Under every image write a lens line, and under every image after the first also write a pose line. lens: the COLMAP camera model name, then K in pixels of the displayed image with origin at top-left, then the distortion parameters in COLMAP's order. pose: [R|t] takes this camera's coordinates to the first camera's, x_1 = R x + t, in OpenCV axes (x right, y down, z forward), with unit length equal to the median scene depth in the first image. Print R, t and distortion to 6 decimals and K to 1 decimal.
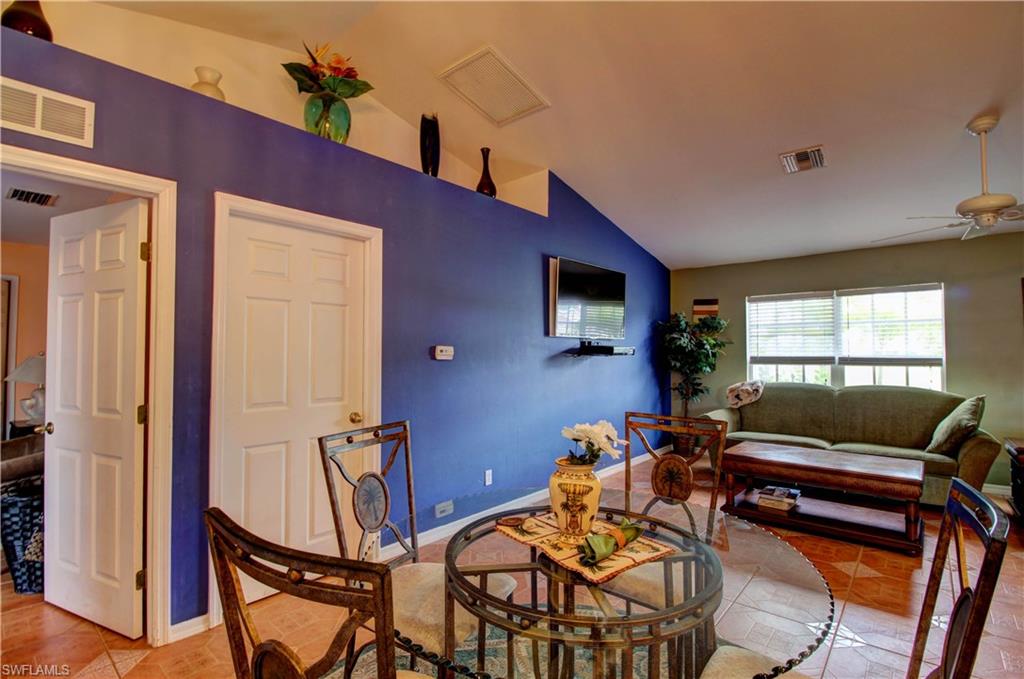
lens RADIAL K [[475.1, 0, 507.2], [0, 475.1, 342.5], [0, 0, 1]] dist [-0.006805, -0.008358]
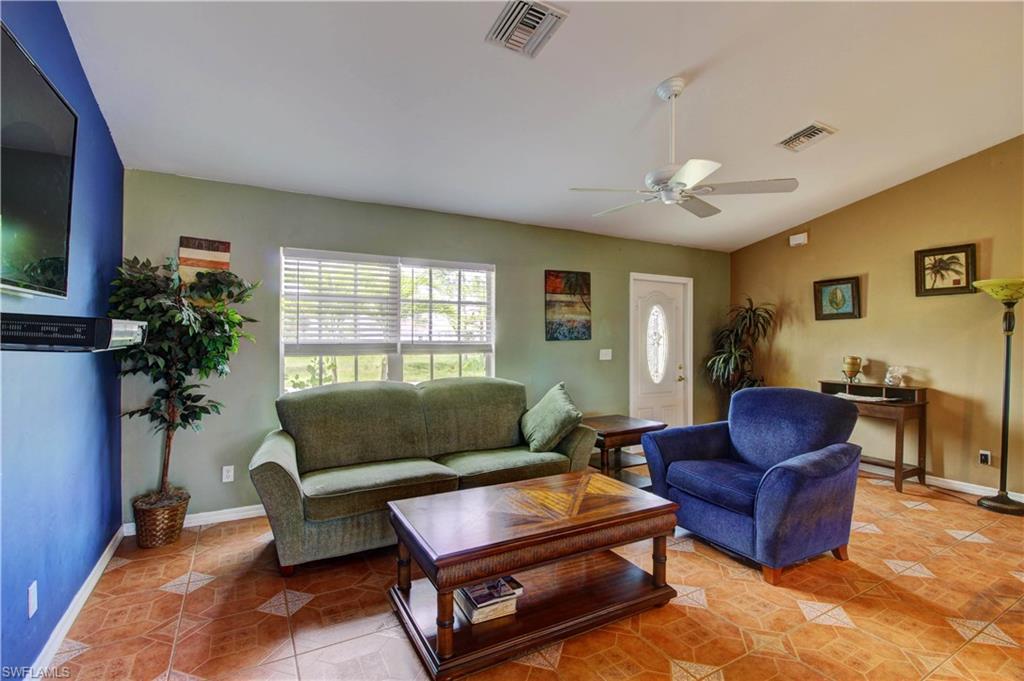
lens RADIAL K [[475.1, 0, 505.5], [0, 475.1, 337.1], [0, 0, 1]] dist [-0.006805, -0.008358]
pose [[0.338863, -0.000222, 0.940836, 0.029408], [-0.022579, 0.999710, 0.008368, 0.010276], [-0.940565, -0.024079, 0.338760, 0.585030]]
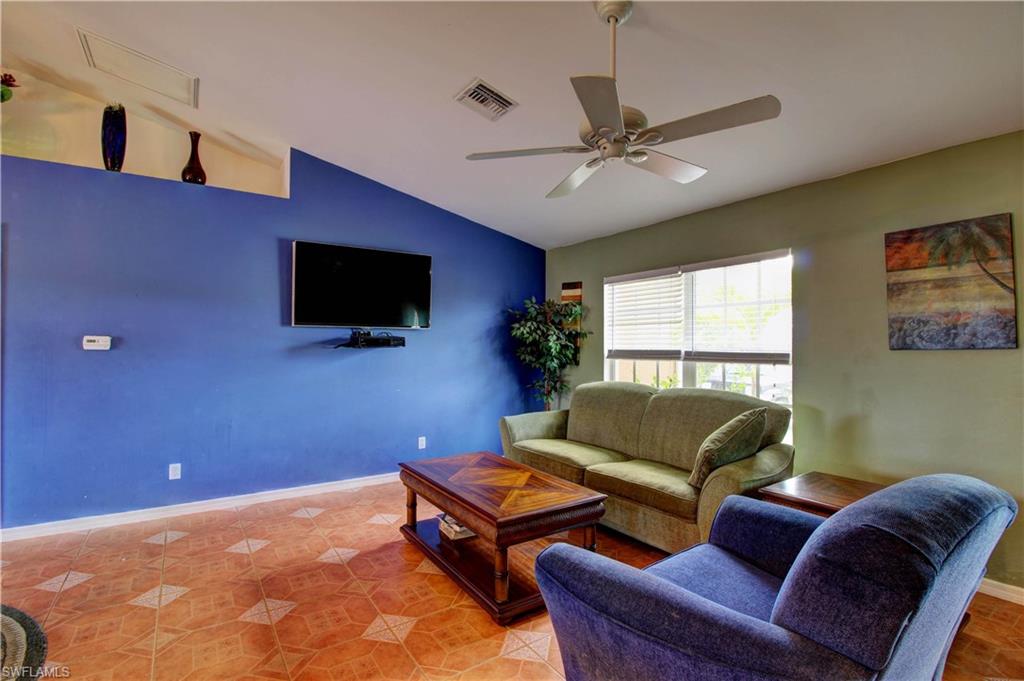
lens RADIAL K [[475.1, 0, 508.4], [0, 475.1, 339.6], [0, 0, 1]] dist [-0.006805, -0.008358]
pose [[0.967237, -0.000071, -0.253876, 0.628734], [0.002060, 0.999969, 0.007570, 0.005835], [0.253868, -0.007845, 0.967207, 0.175743]]
